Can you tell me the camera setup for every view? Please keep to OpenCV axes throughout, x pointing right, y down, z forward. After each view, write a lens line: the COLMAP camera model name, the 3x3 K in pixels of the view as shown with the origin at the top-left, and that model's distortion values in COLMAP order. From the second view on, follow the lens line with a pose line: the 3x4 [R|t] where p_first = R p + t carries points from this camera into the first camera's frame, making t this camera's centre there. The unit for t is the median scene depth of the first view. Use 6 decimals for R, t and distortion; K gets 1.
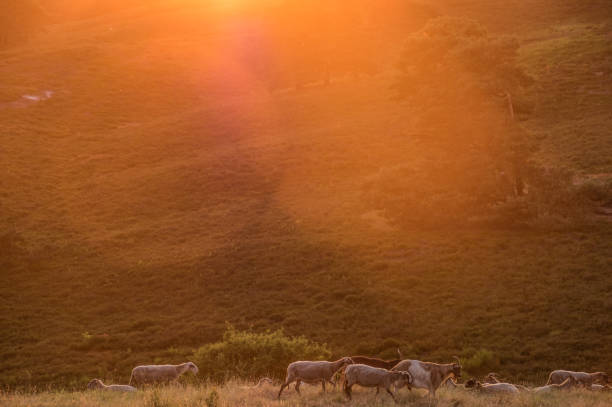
lens RADIAL K [[4583.6, 0, 305.6], [0, 4583.6, 215.6], [0, 0, 1]] dist [4.074334, 0.000000]
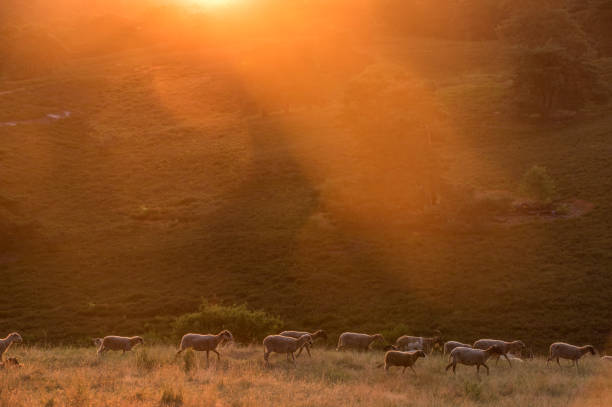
lens RADIAL K [[4583.6, 0, 334.5], [0, 4583.6, 206.3], [0, 0, 1]] dist [4.074334, 0.000000]
pose [[0.999415, 0.031431, 0.013509, 0.001453], [-0.031454, 0.999504, 0.001472, -0.005004], [-0.013456, -0.001896, 0.999908, -0.276670]]
